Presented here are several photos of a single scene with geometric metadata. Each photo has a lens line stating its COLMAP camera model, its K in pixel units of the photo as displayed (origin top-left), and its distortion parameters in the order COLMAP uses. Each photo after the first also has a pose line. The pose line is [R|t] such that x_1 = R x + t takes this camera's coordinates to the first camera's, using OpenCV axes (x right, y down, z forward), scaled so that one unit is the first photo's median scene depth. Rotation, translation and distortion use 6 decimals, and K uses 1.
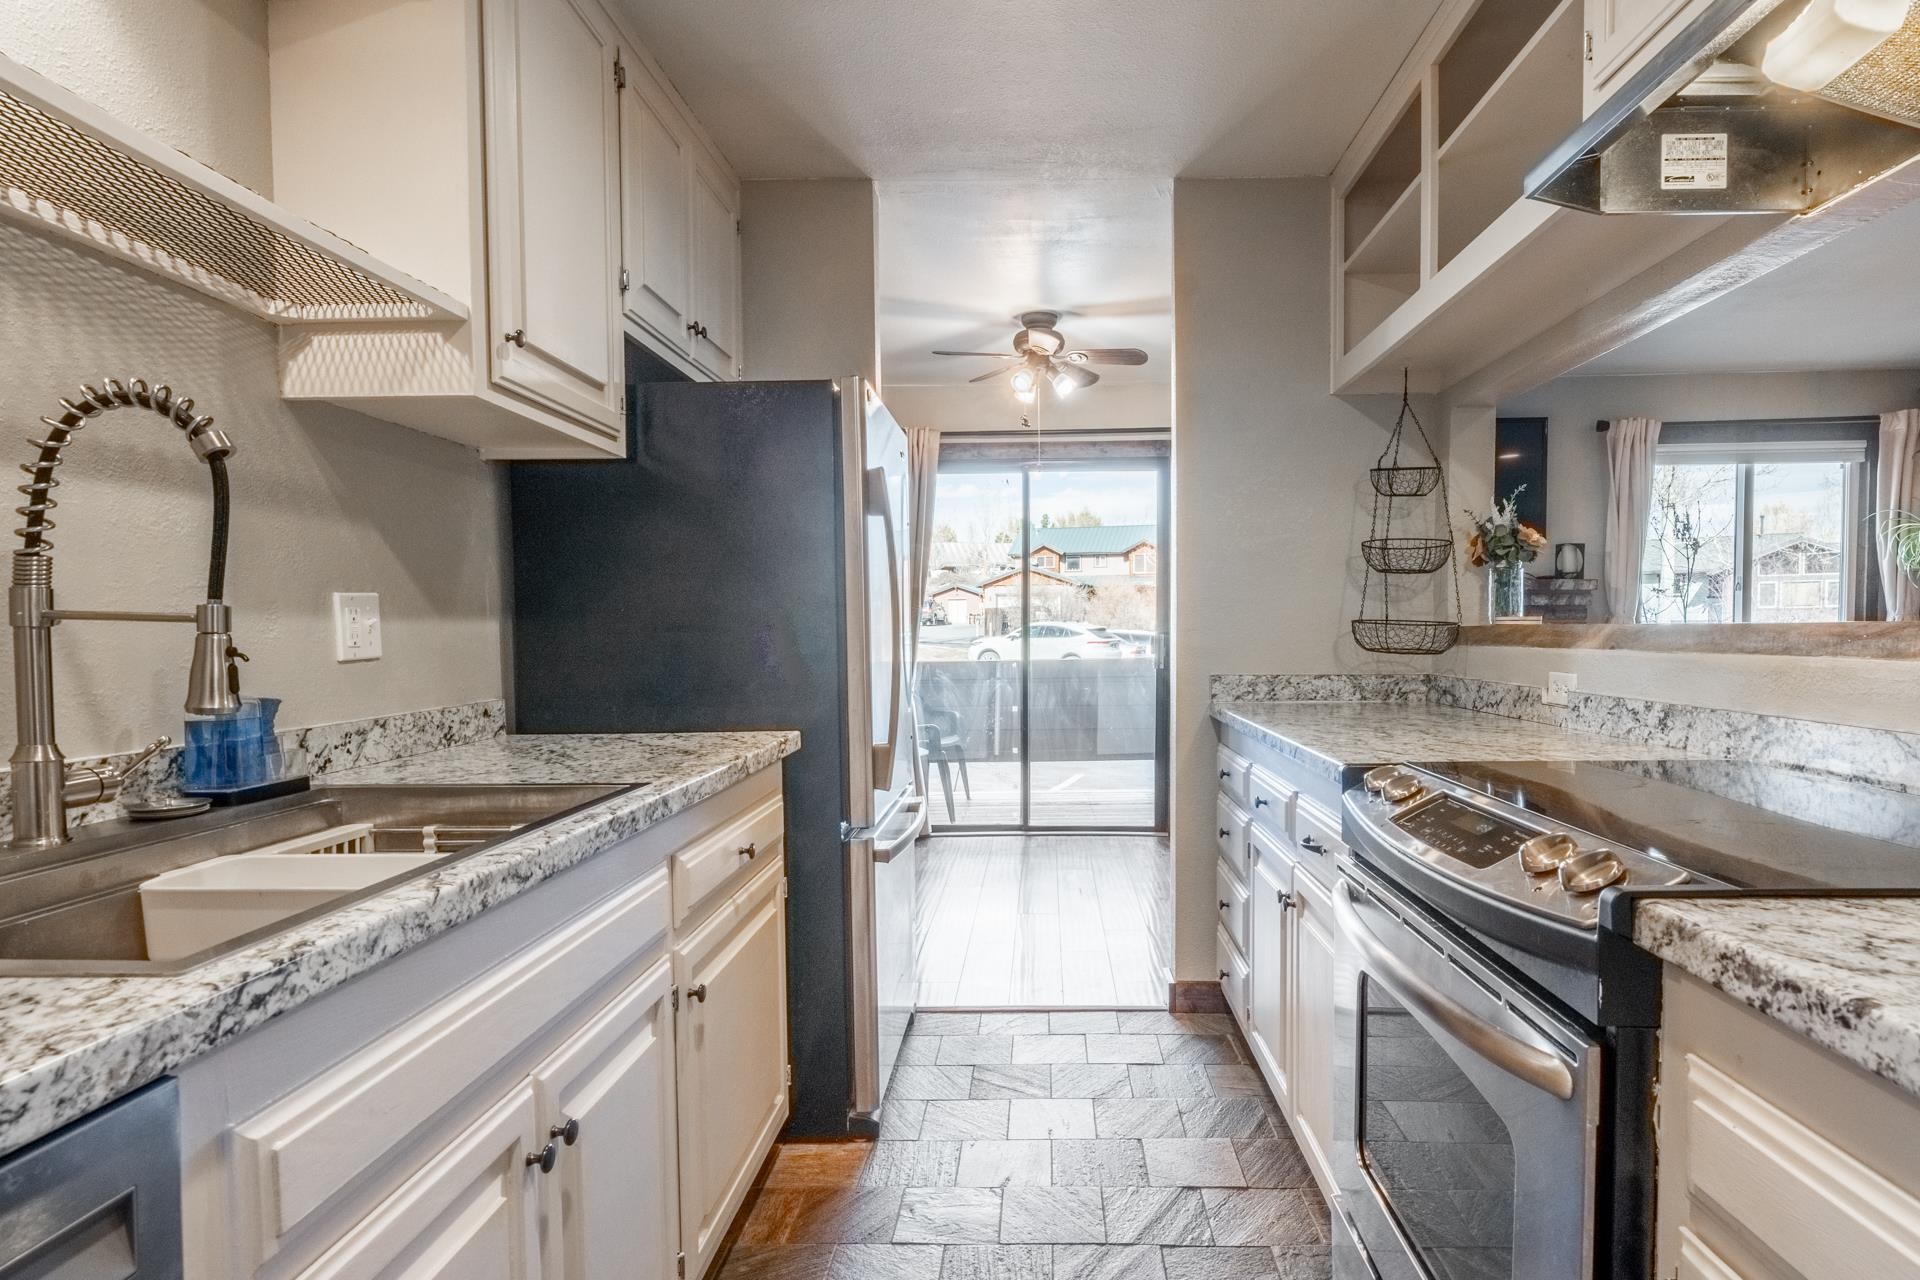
lens RADIAL K [[1023.7, 0, 929.7], [0, 1023.7, 601.4], [0, 0, 1]] dist [-0.003563, -0.000493]
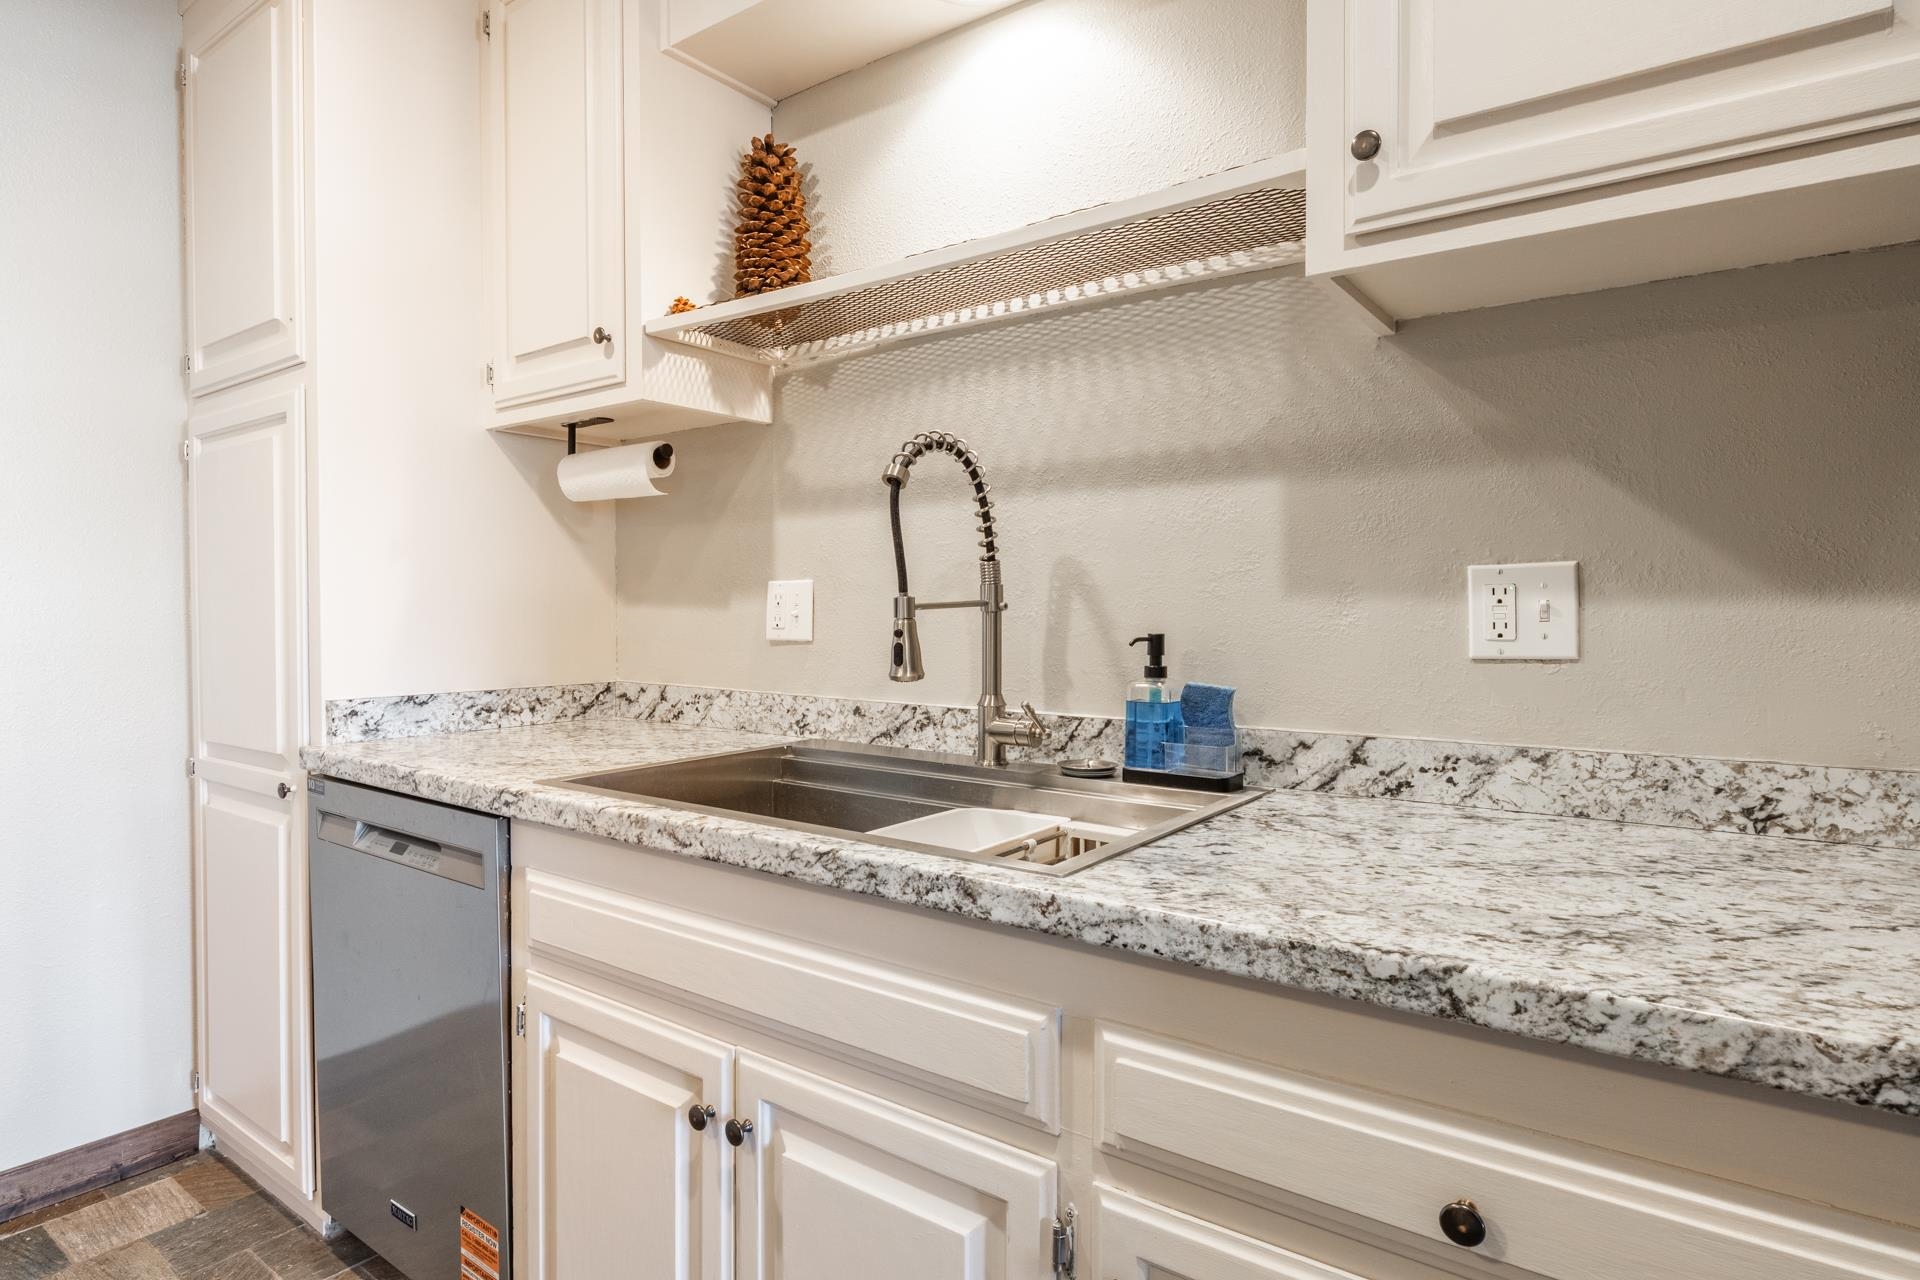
lens RADIAL K [[1023.7, 0, 929.7], [0, 1023.7, 601.4], [0, 0, 1]] dist [-0.003563, -0.000493]
pose [[-0.504664, 0.012697, -0.863223, 0.307872], [0.031854, 0.999485, -0.003922, 0.009241], [0.862728, -0.029477, -0.504808, 1.254058]]
